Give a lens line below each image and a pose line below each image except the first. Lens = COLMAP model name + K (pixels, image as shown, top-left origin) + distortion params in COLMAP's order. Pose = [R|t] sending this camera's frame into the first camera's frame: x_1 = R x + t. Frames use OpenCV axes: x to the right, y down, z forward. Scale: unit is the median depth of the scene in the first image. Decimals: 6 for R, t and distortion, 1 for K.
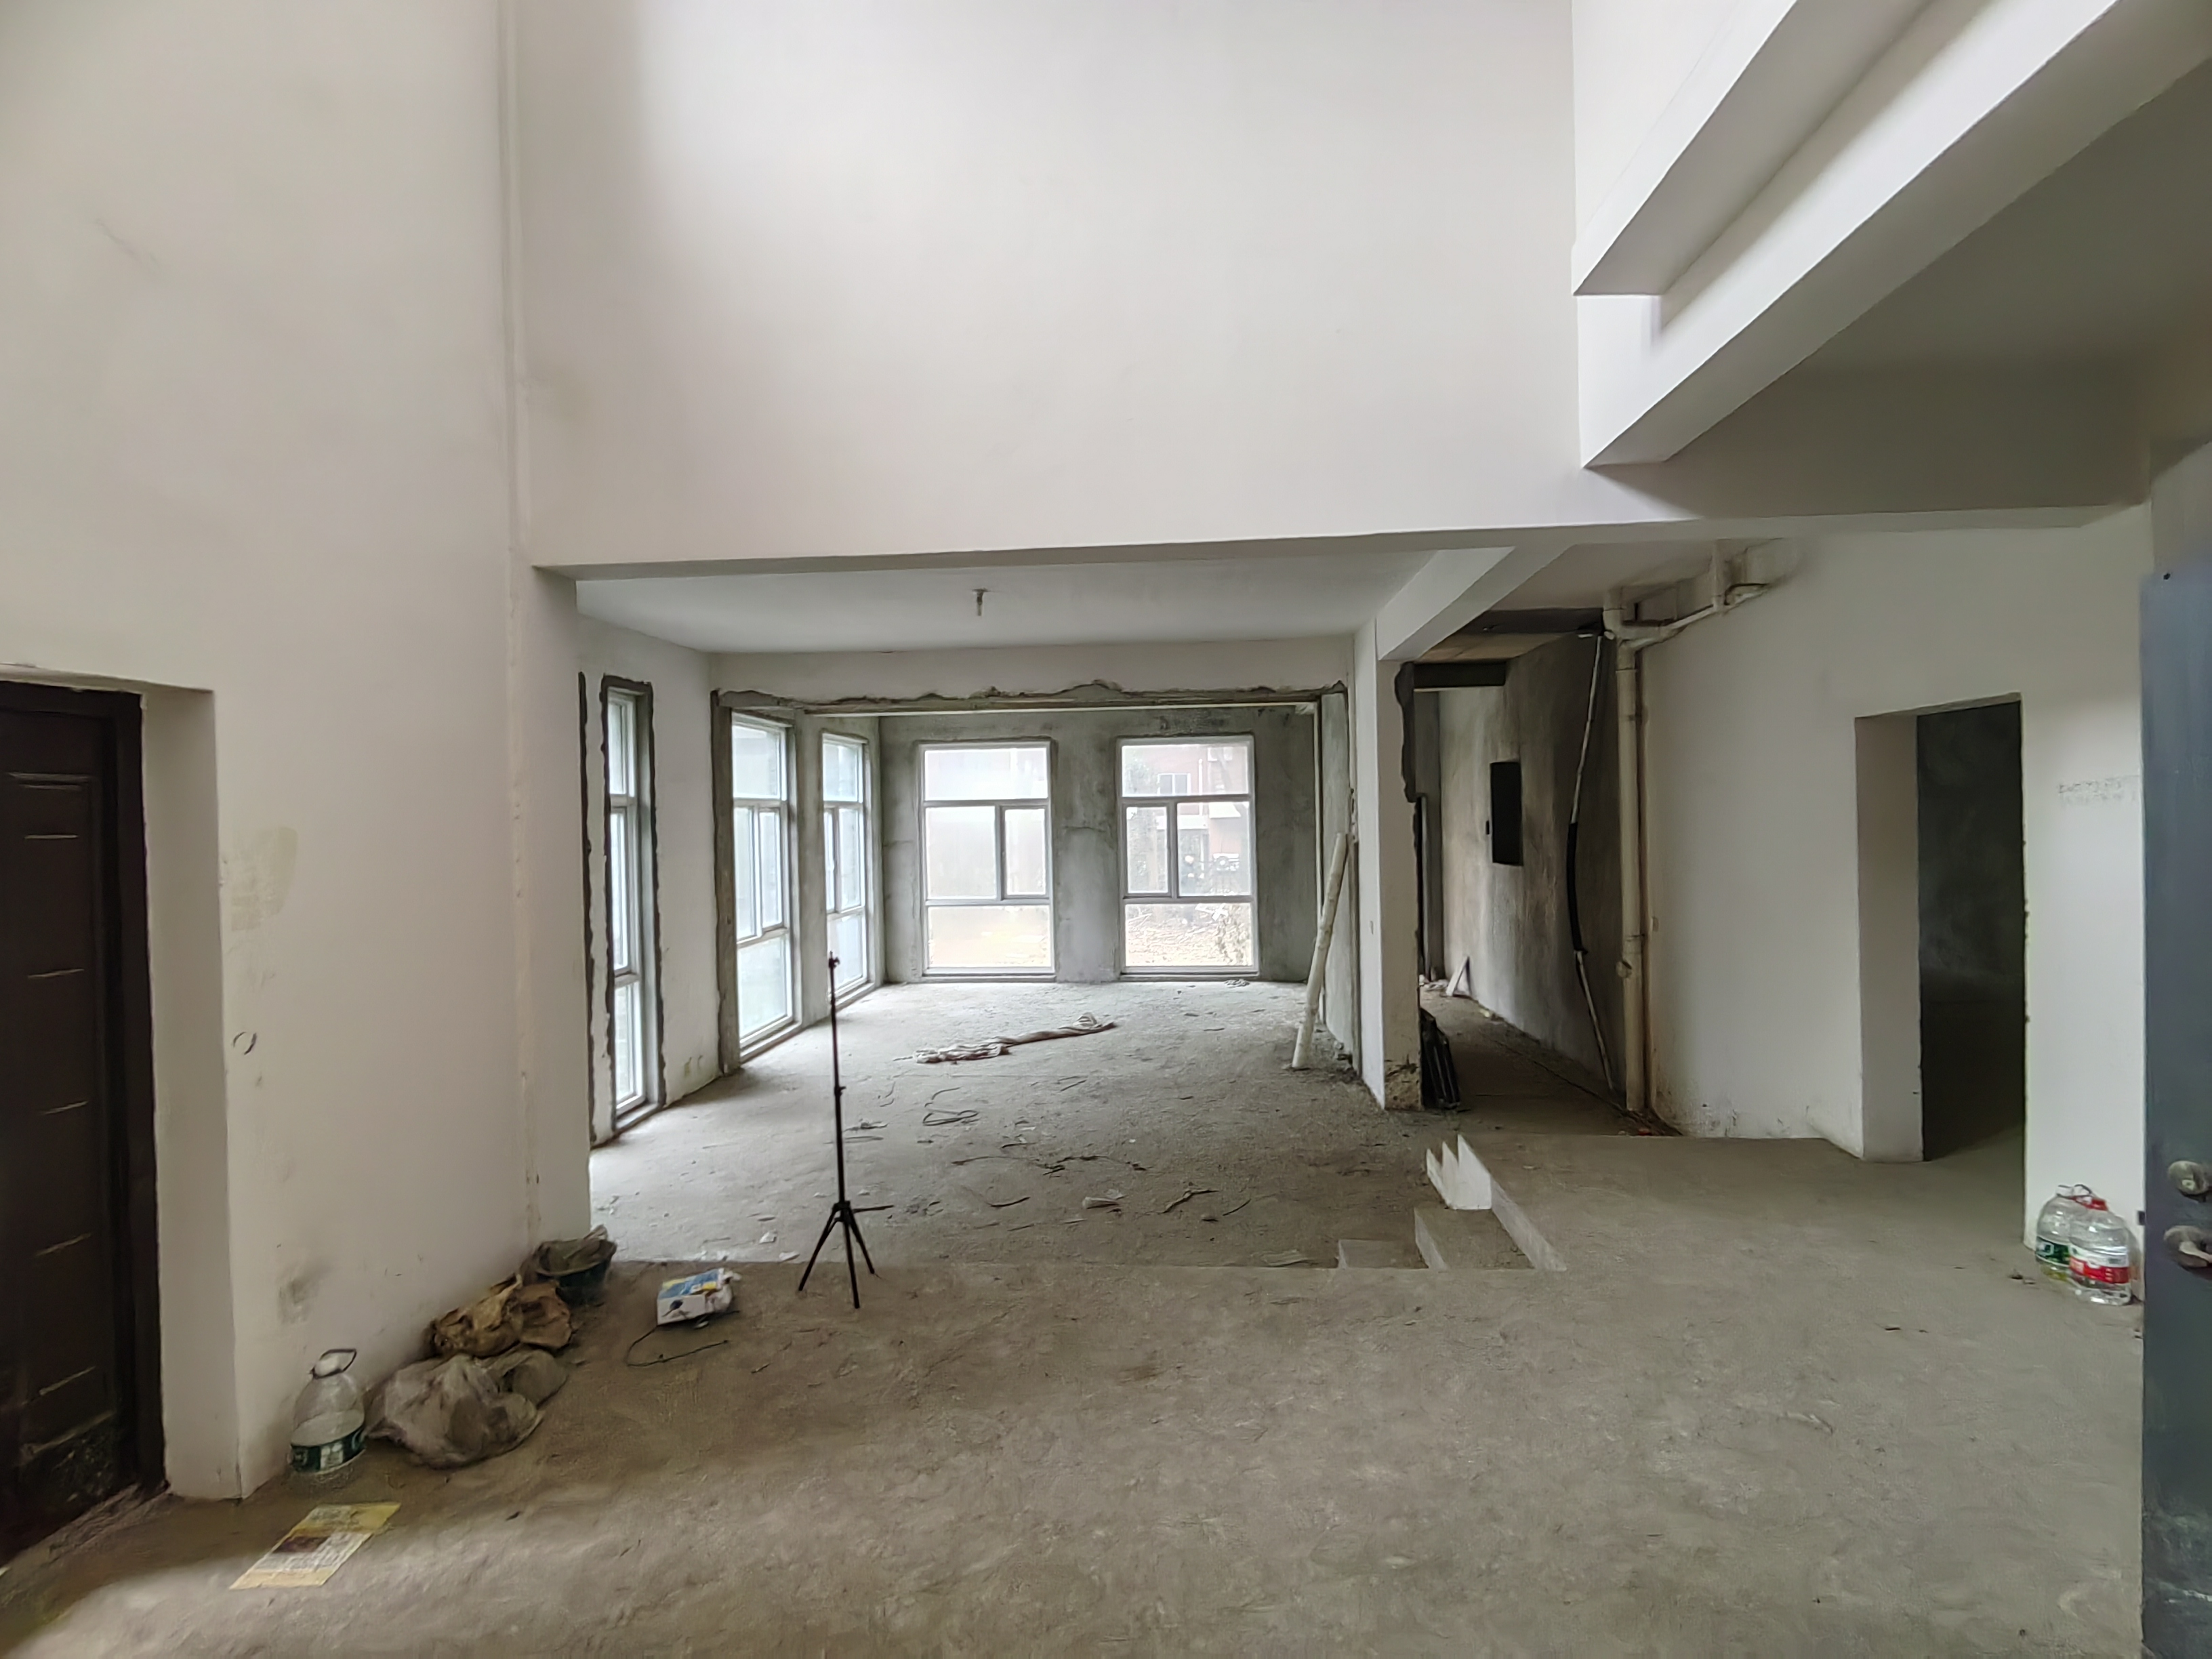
lens RADIAL K [[1038.6, 0, 1106.7], [0, 1038.6, 818.4], [0, 0, 1]] dist [-0.005618, -0.000435]
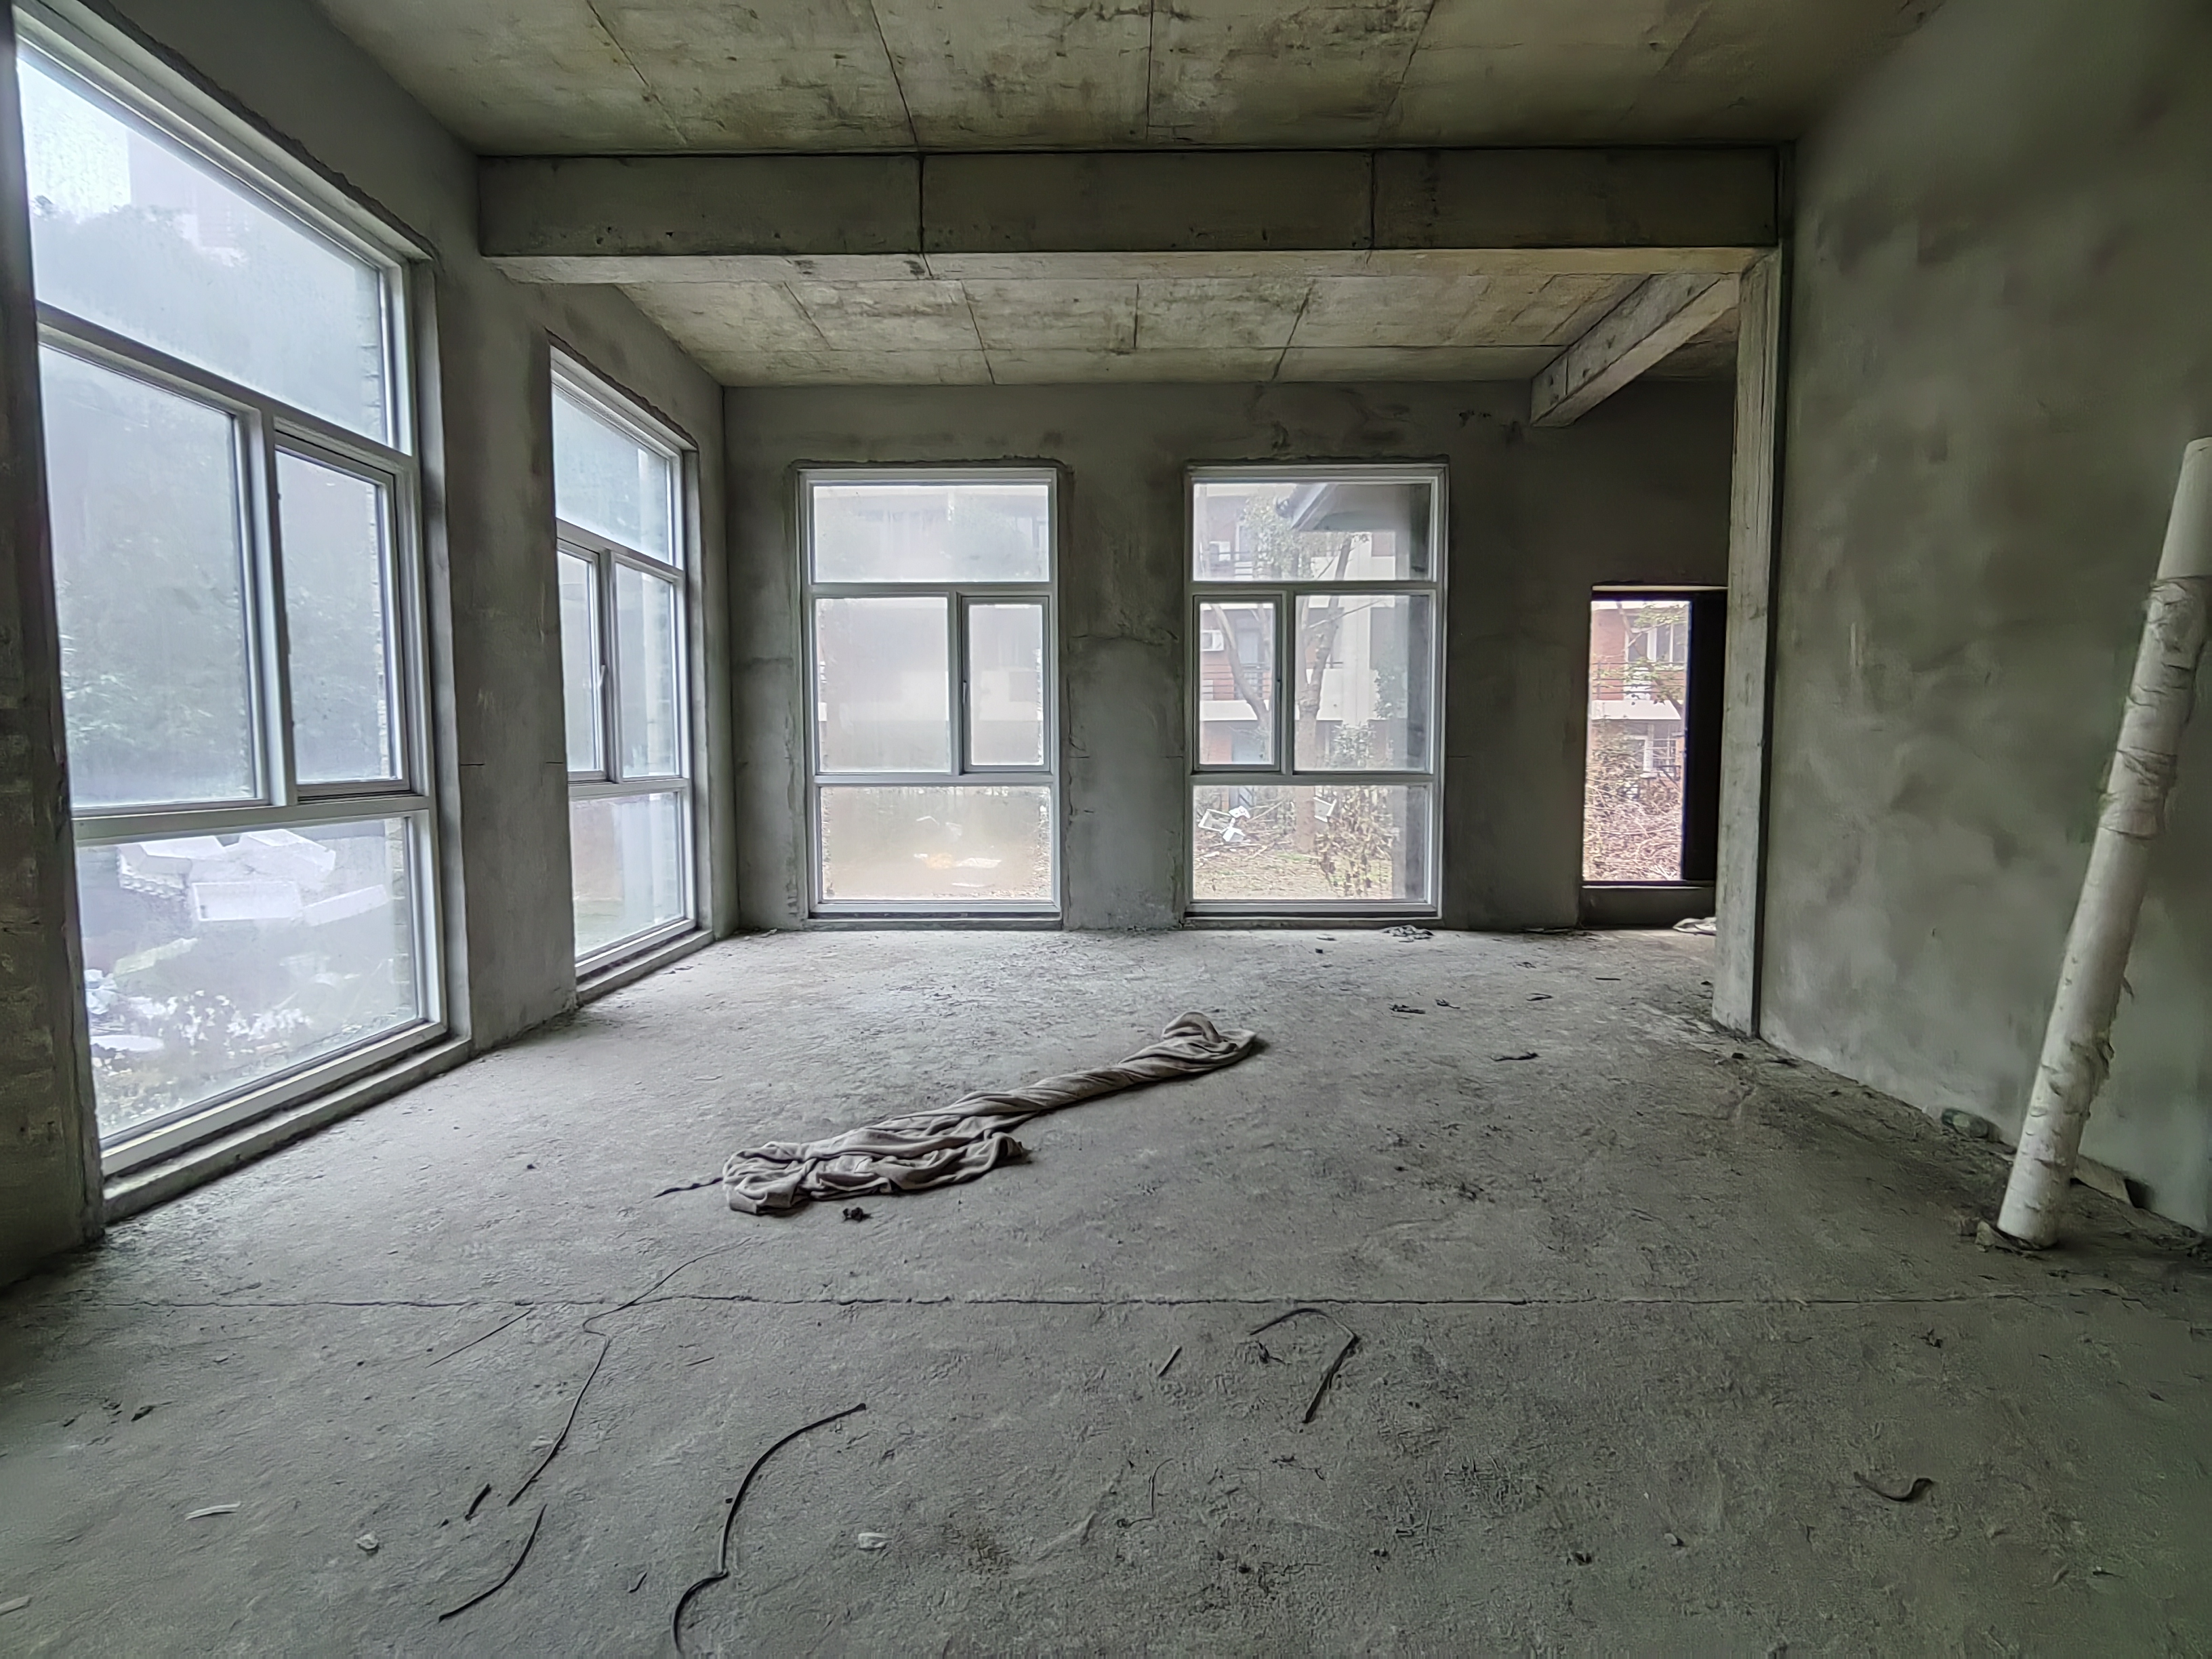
lens RADIAL K [[1038.6, 0, 1106.7], [0, 1038.6, 818.4], [0, 0, 1]] dist [-0.005618, -0.000435]
pose [[0.997553, 0.010172, 0.069176, -0.080976], [-0.014368, 0.998069, 0.060428, 0.086477], [-0.068427, -0.061274, 0.995773, 0.595935]]
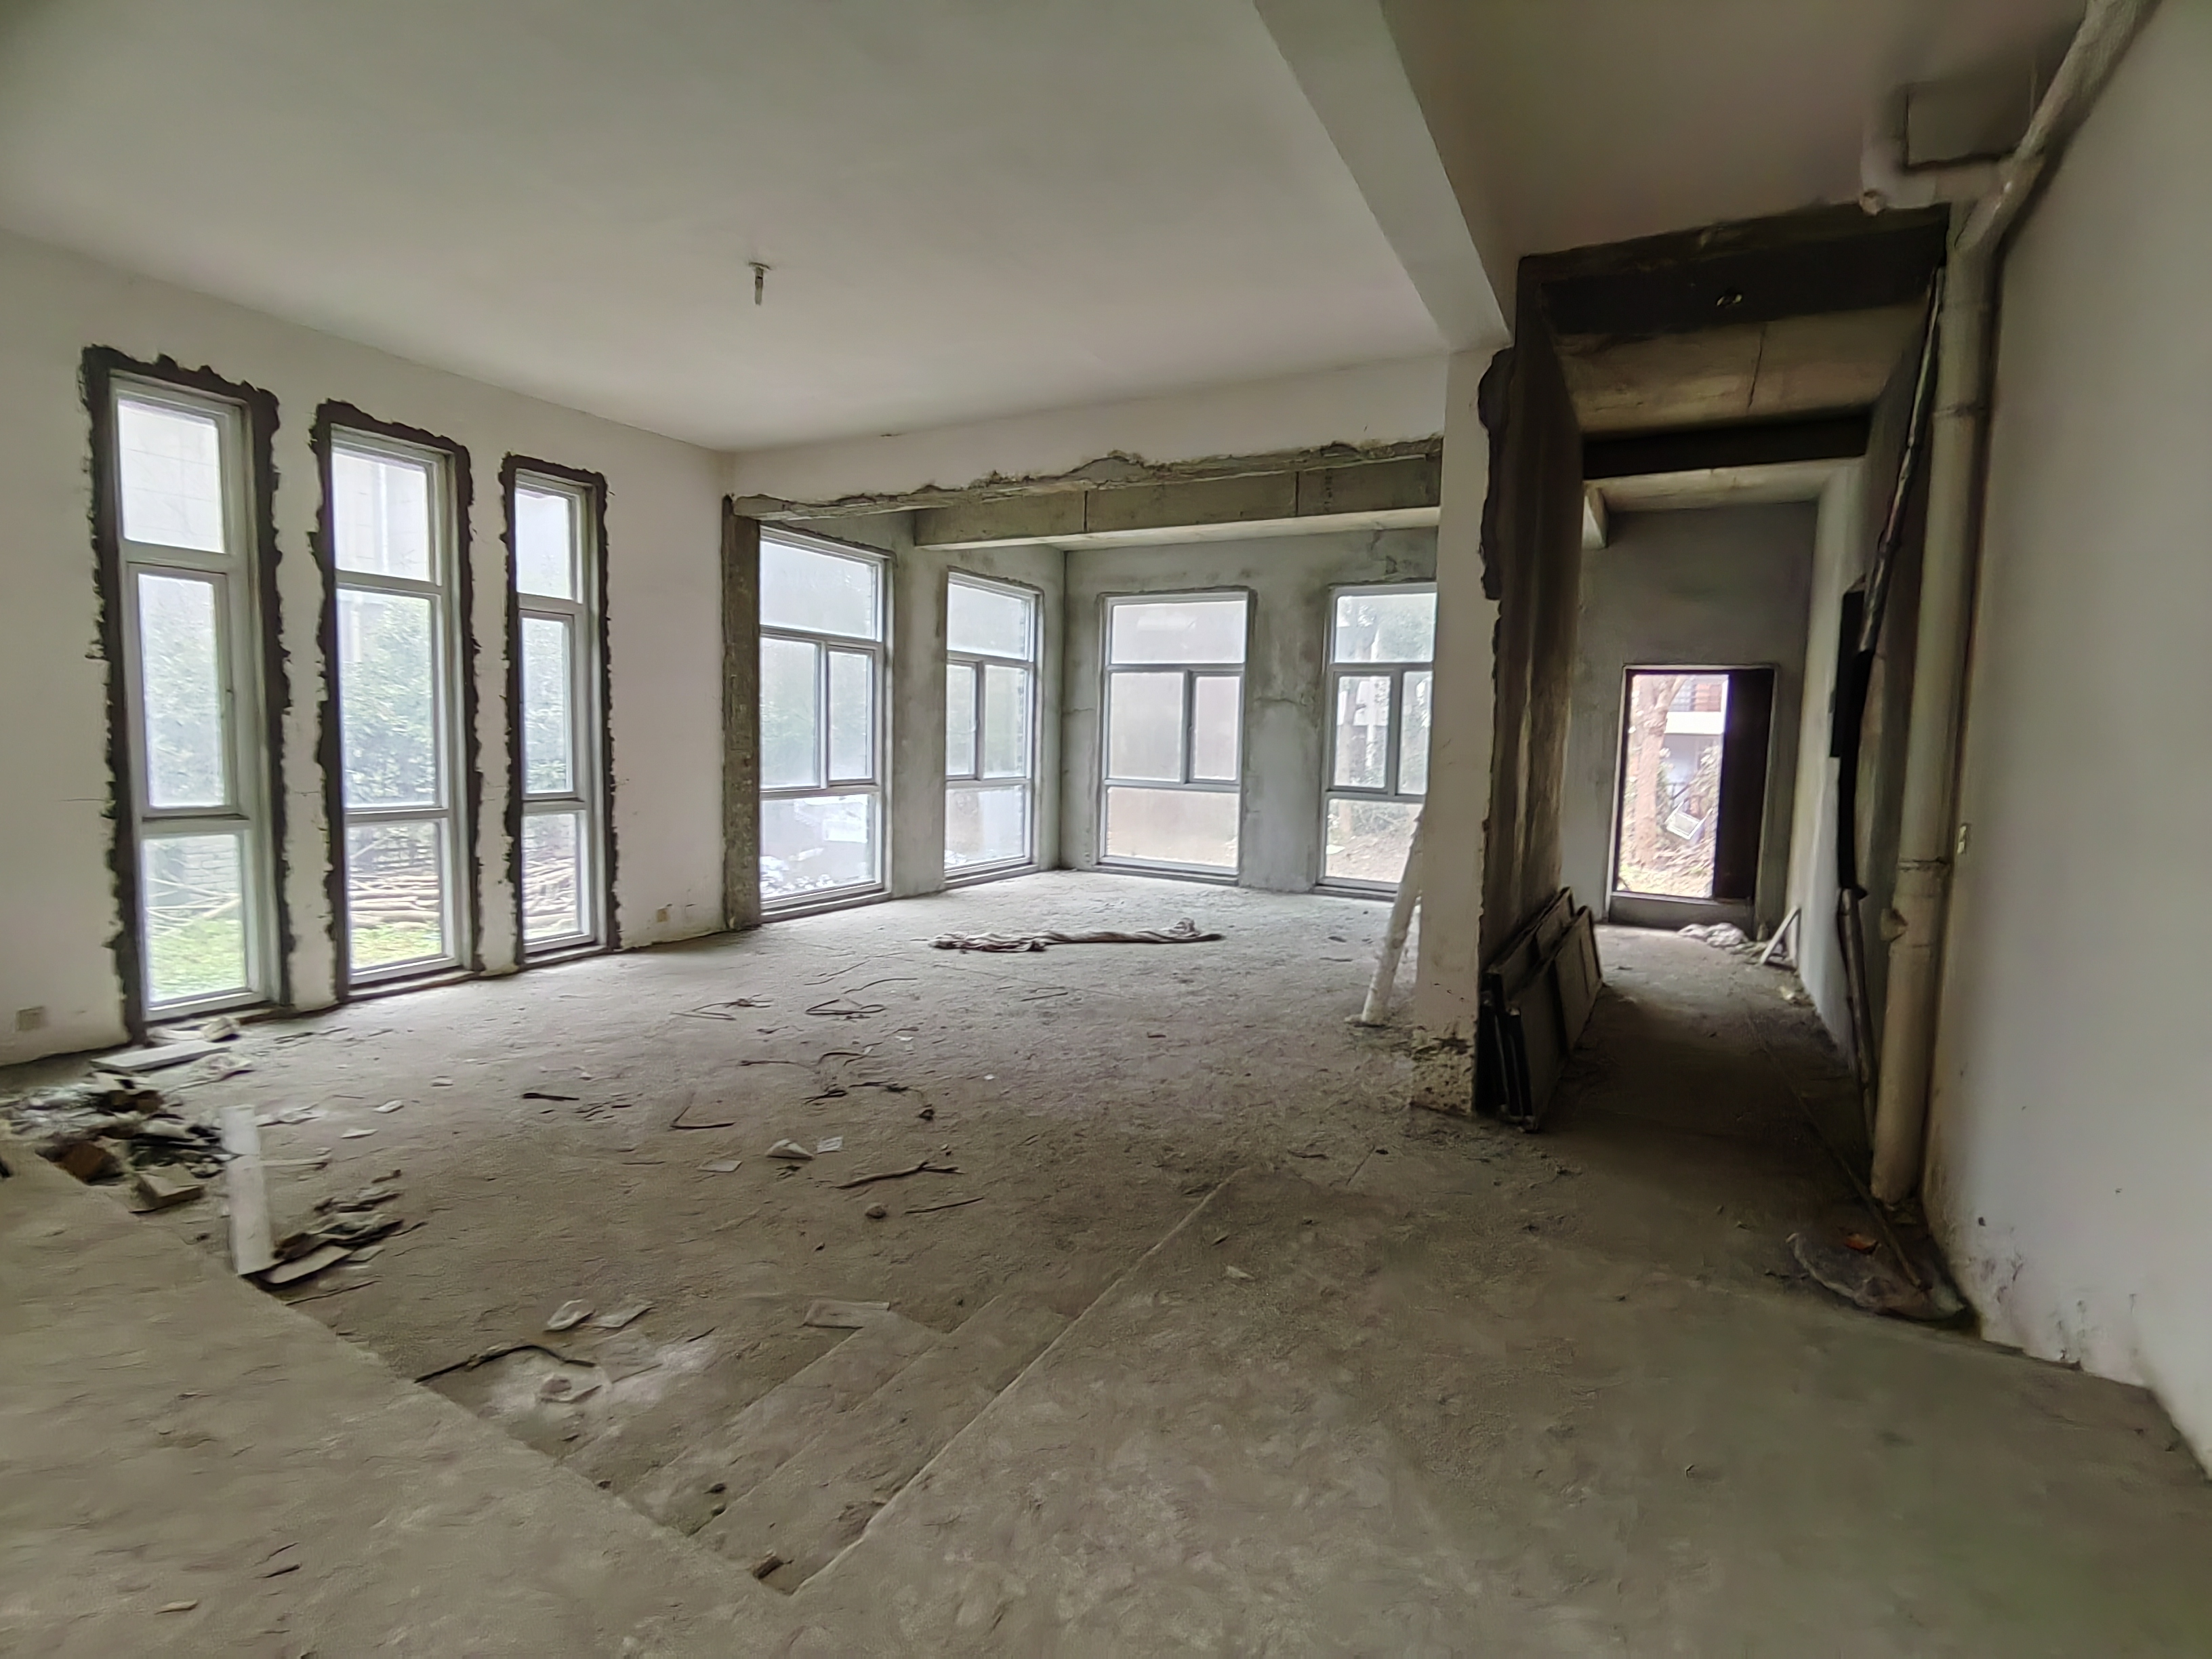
lens RADIAL K [[1038.6, 0, 1106.7], [0, 1038.6, 818.4], [0, 0, 1]] dist [-0.005618, -0.000435]
pose [[0.909680, 0.078366, -0.407849, 0.239241], [-0.046596, 0.995094, 0.087274, 0.045940], [0.412687, -0.060387, 0.908869, 0.261967]]
